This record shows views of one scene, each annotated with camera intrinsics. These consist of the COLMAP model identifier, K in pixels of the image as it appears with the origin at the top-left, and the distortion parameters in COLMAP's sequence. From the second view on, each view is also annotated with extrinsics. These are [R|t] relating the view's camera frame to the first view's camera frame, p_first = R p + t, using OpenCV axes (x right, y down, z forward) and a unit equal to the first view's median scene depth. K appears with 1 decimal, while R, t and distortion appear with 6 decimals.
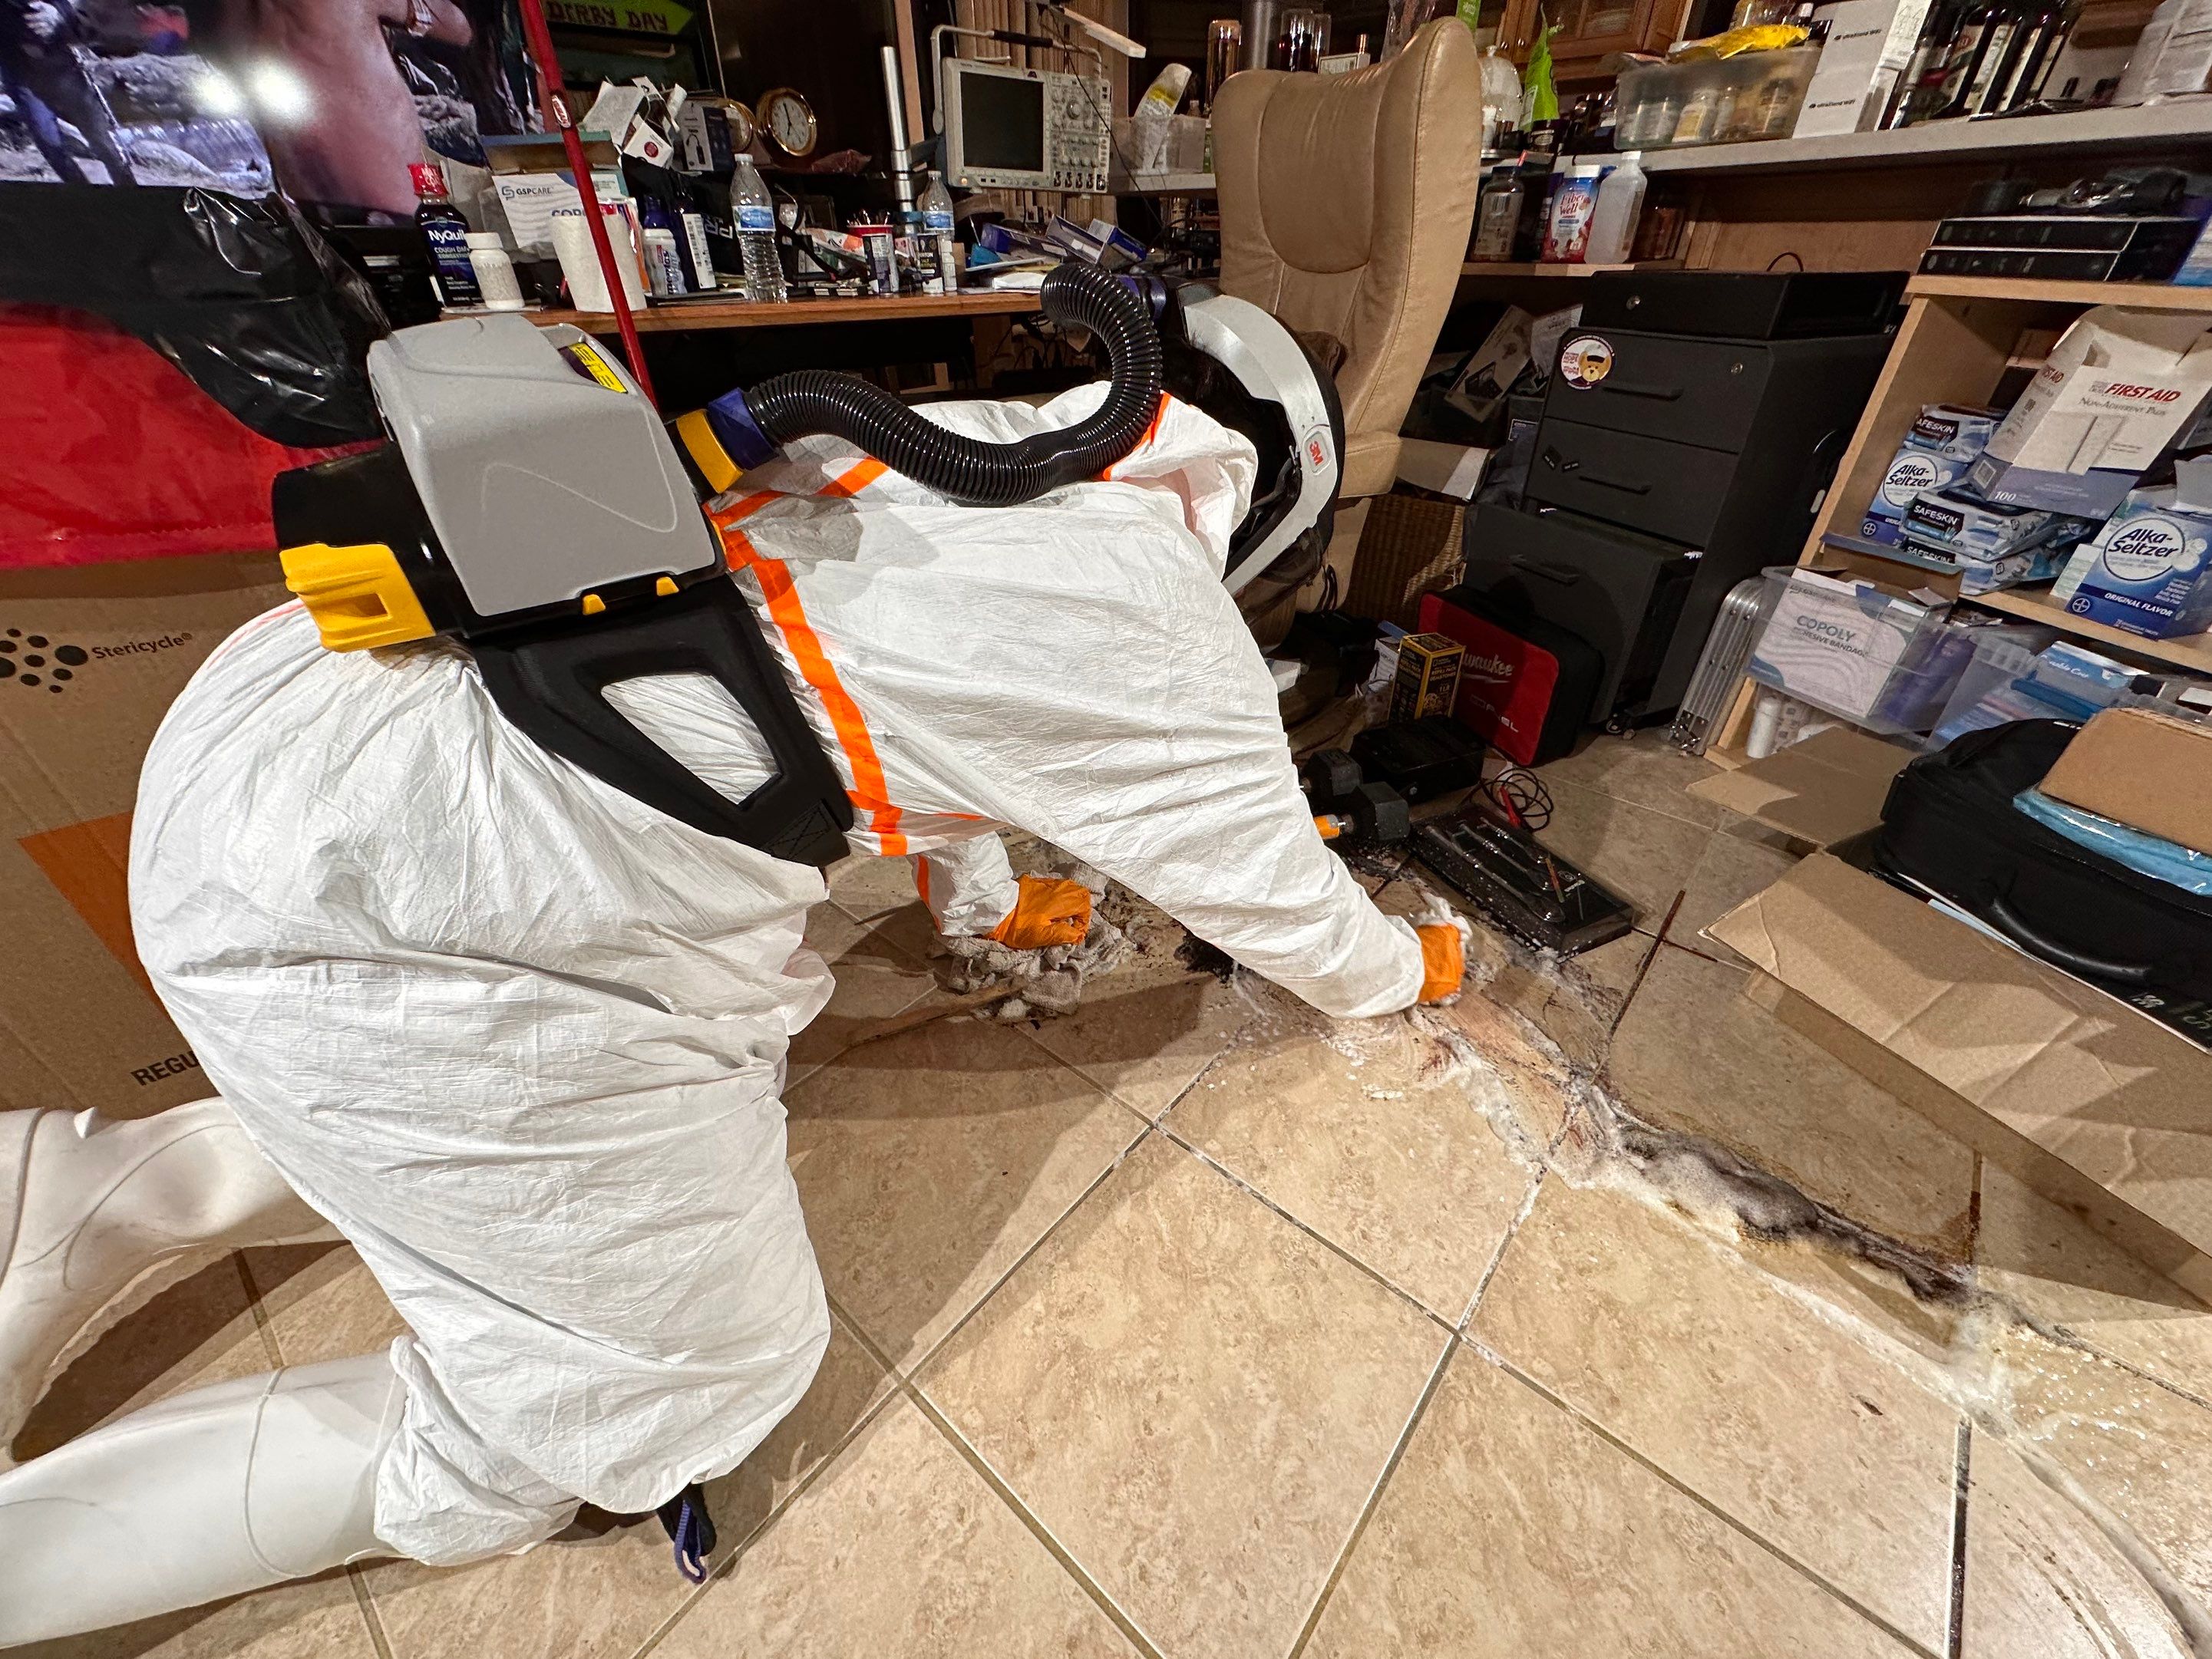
lens RADIAL K [[865.7, 0, 1104.5], [0, 865.7, 822.0], [0, 0, 1]] dist [-0.009892, 0.003215]
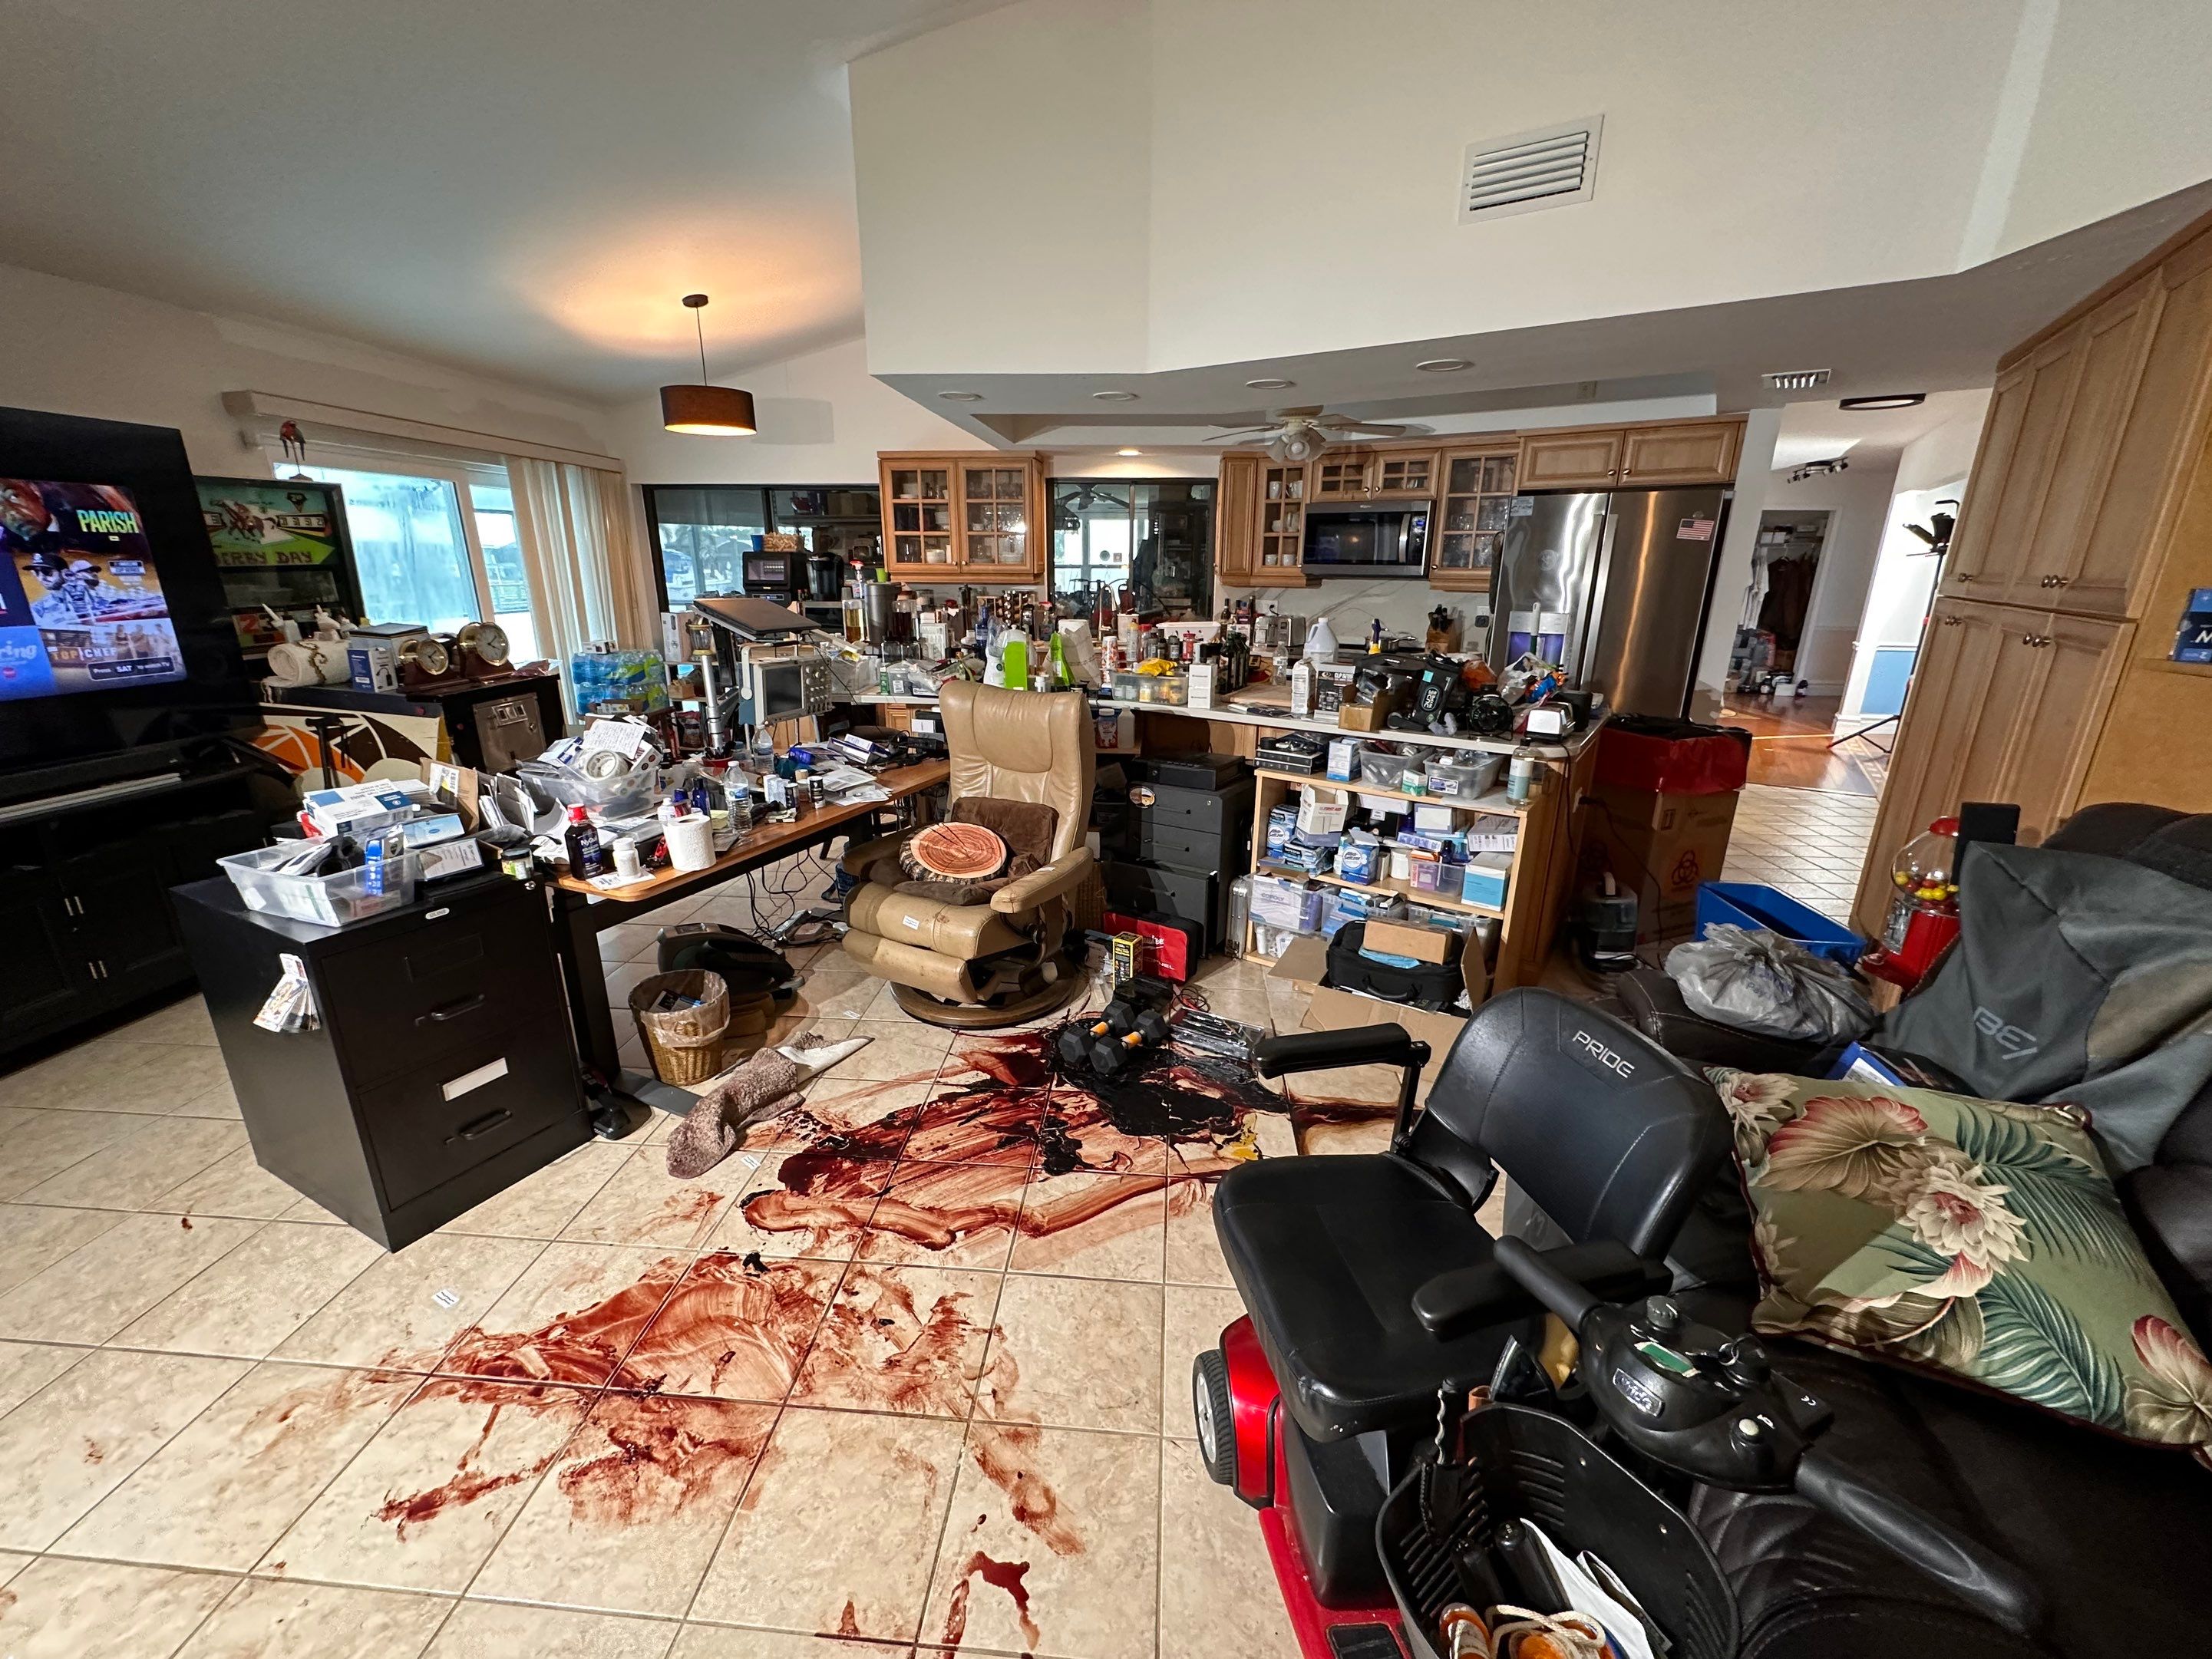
lens RADIAL K [[872.4, 0, 1089.2], [0, 872.4, 827.3], [0, 0, 1]] dist [0.000403, 0.000070]
pose [[0.818391, -0.156243, 0.553013, -0.866466], [0.316153, 0.926020, -0.206238, -0.064715], [-0.479878, 0.343620, 0.807243, -0.757748]]
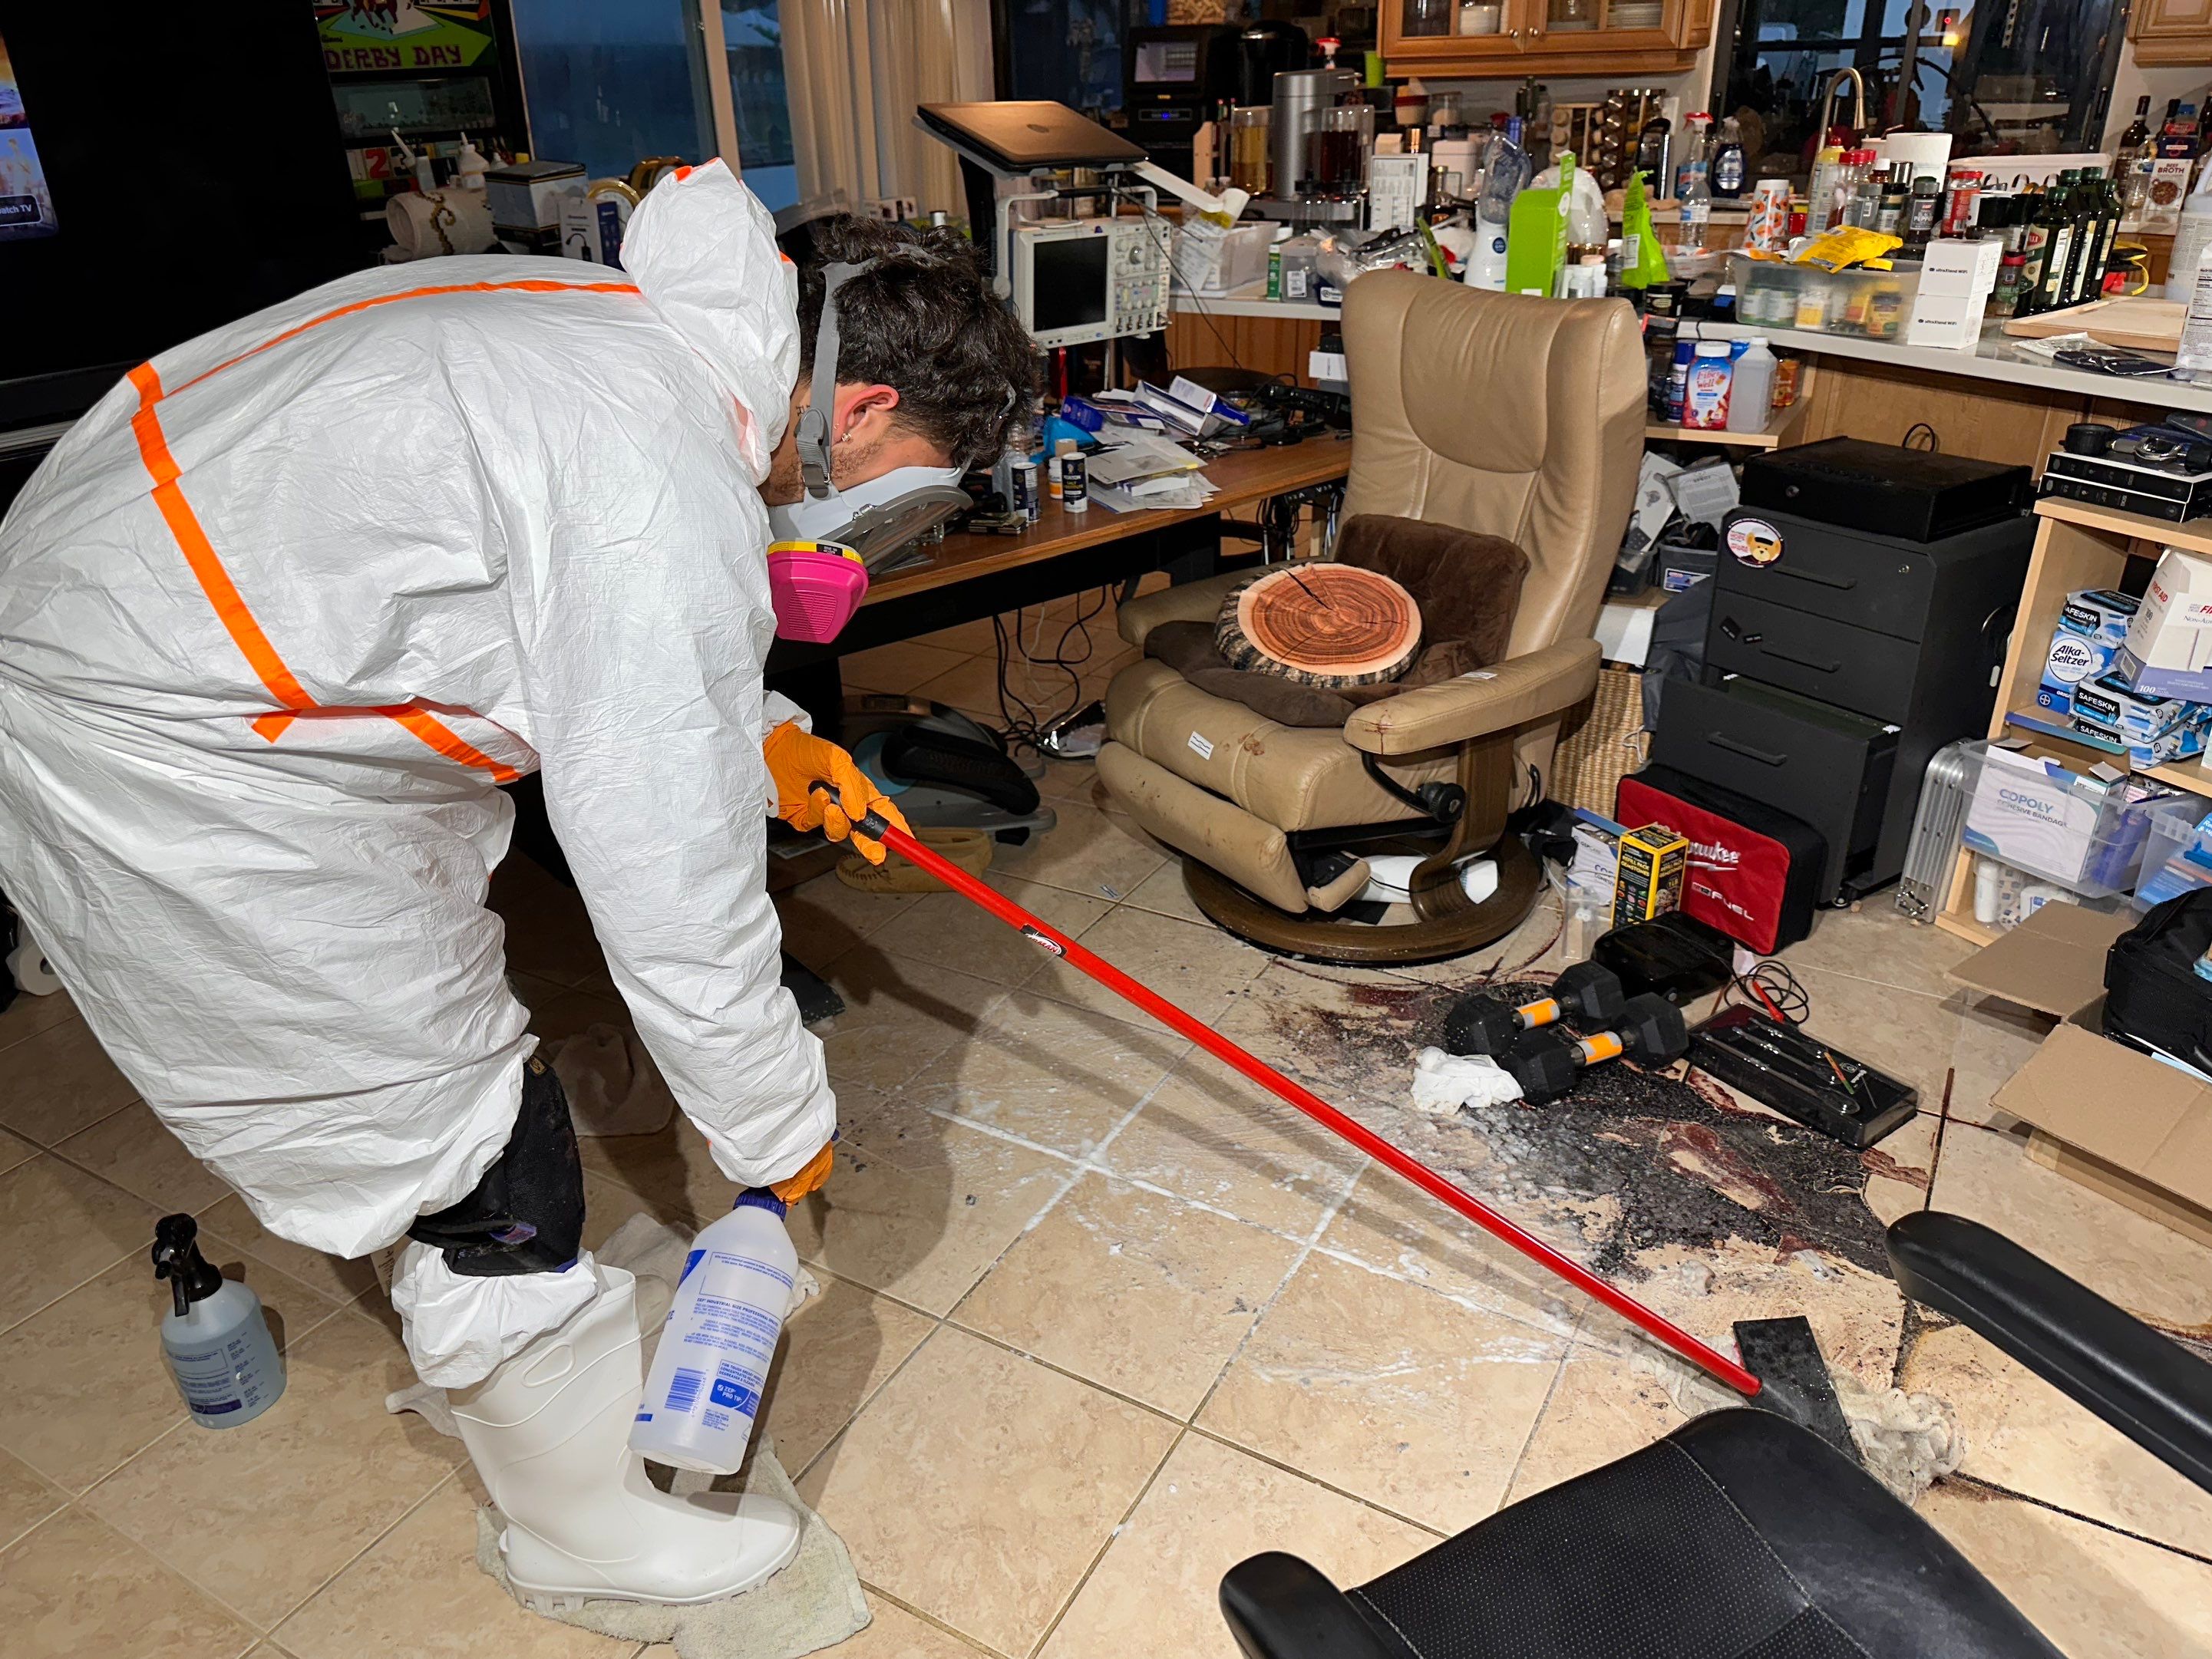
lens RADIAL K [[1525.2, 0, 1106.0], [0, 1525.2, 829.5], [0, 0, 1]] dist [0.007241, -0.008029]
pose [[0.984058, -0.097007, 0.149065, -0.532982], [0.116895, 0.984463, -0.131025, -0.075195], [-0.134039, 0.146361, 0.980108, -0.652432]]
